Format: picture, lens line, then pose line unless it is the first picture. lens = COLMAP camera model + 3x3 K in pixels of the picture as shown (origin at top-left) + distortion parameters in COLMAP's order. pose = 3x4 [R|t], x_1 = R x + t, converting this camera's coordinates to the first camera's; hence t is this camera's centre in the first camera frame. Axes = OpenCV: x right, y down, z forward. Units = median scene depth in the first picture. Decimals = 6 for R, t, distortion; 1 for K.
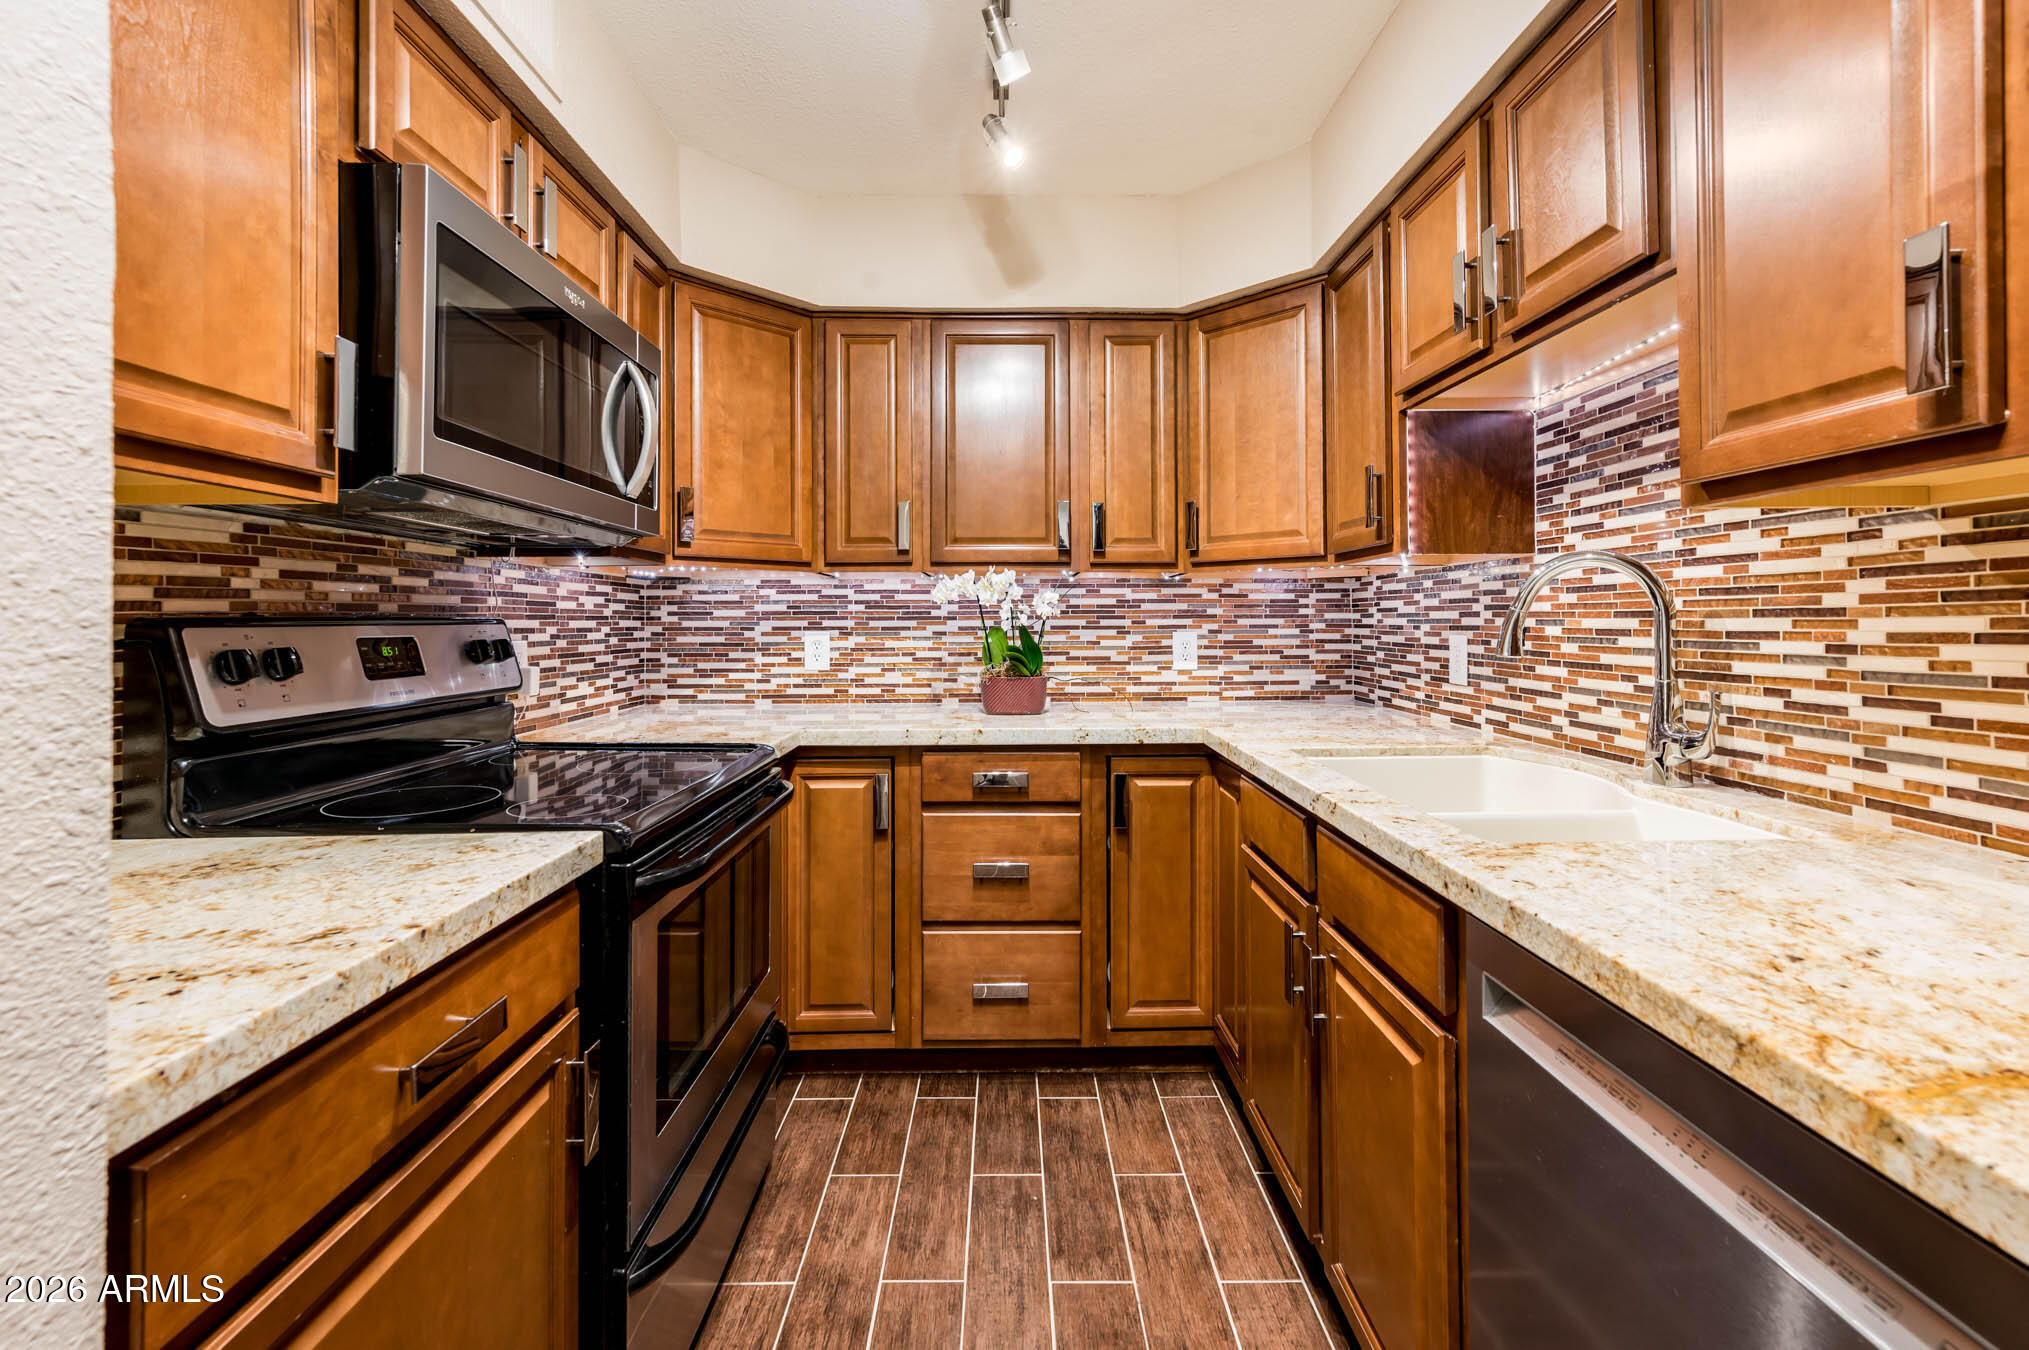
lens RADIAL K [[865.0, 0, 1020.6], [0, 865.0, 612.8], [0, 0, 1]] dist [-0.001055, 0.000603]
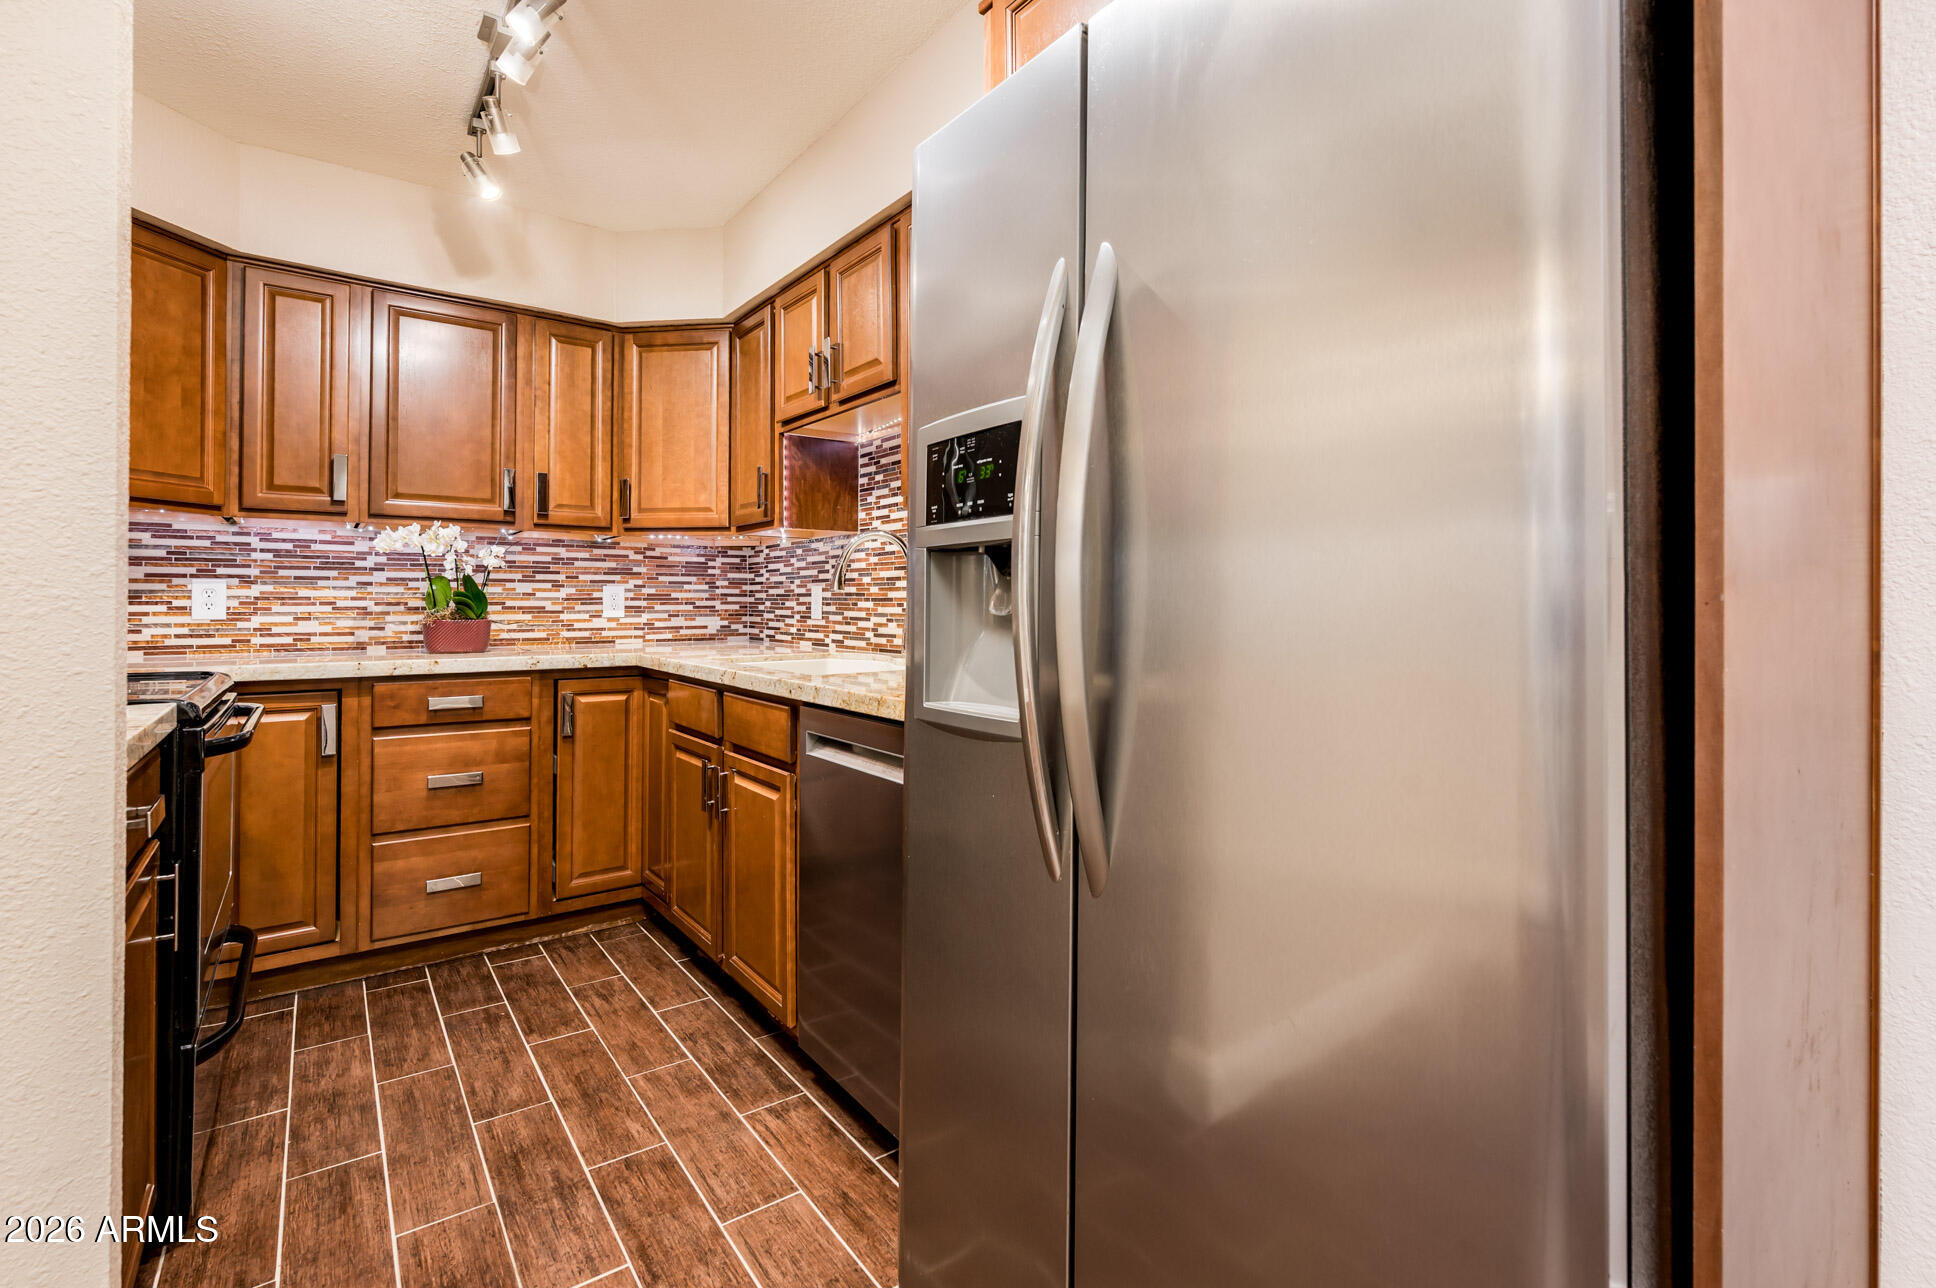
lens RADIAL K [[880.3, 0, 980.8], [0, 880.3, 597.6], [0, 0, 1]] dist [-0.002046, 0.000410]
pose [[0.812665, 0.009981, 0.582646, -0.137661], [-0.011861, 0.999929, -0.000585, 0.041738], [-0.582611, -0.006436, 0.812726, -0.372567]]
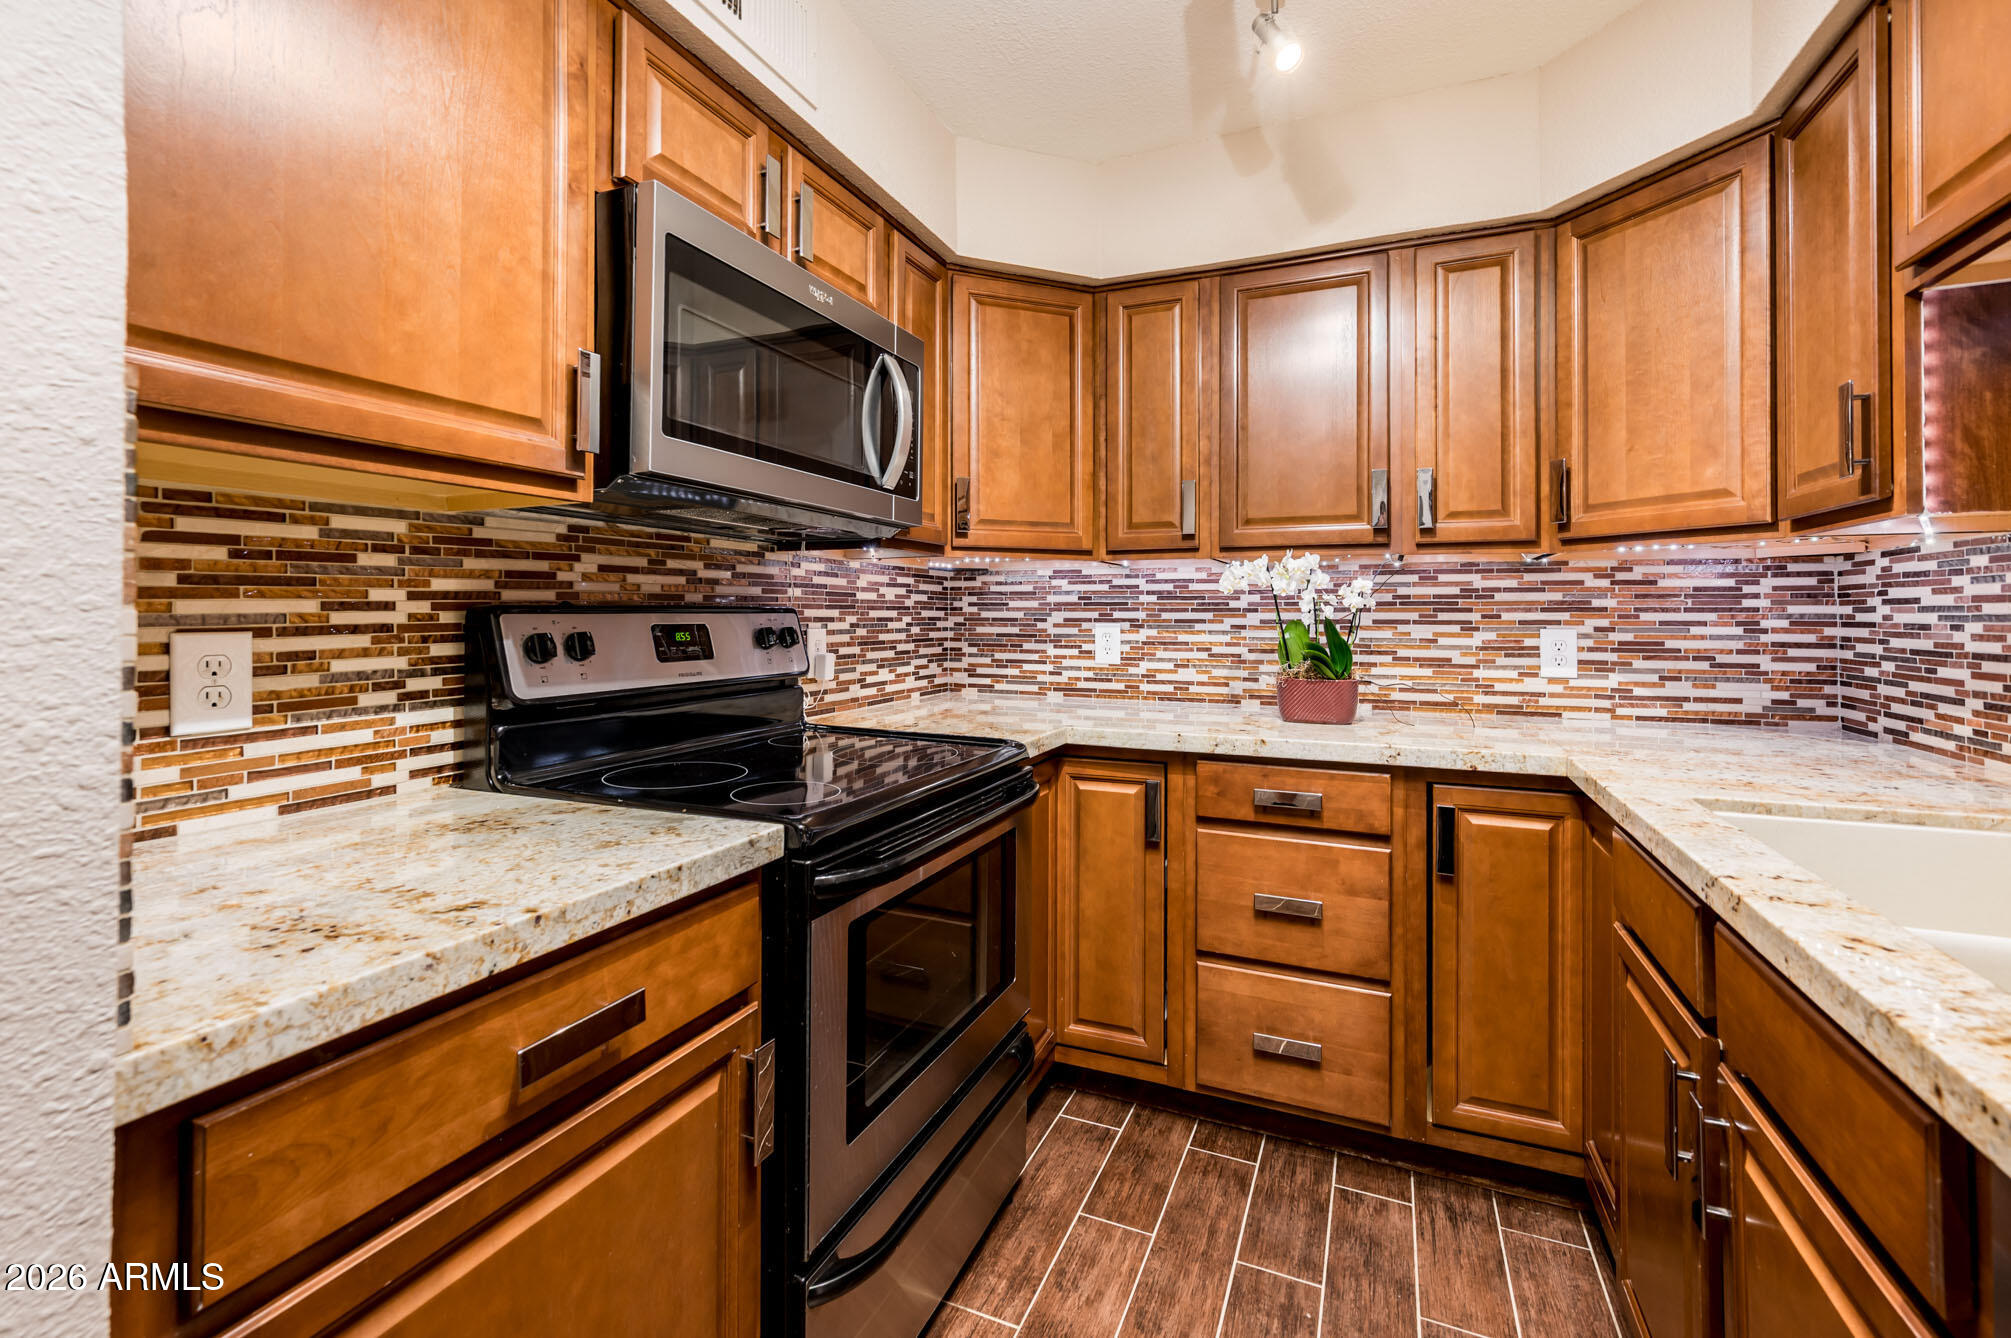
lens RADIAL K [[867.9, 0, 1008.1], [0, 867.9, 605.5], [0, 0, 1]] dist [-0.000663, 0.001776]
pose [[0.911749, 0.002794, -0.410738, 0.074605], [-0.002550, 0.999996, 0.001142, 0.001376], [0.410740, 0.000006, 0.911753, 0.103359]]
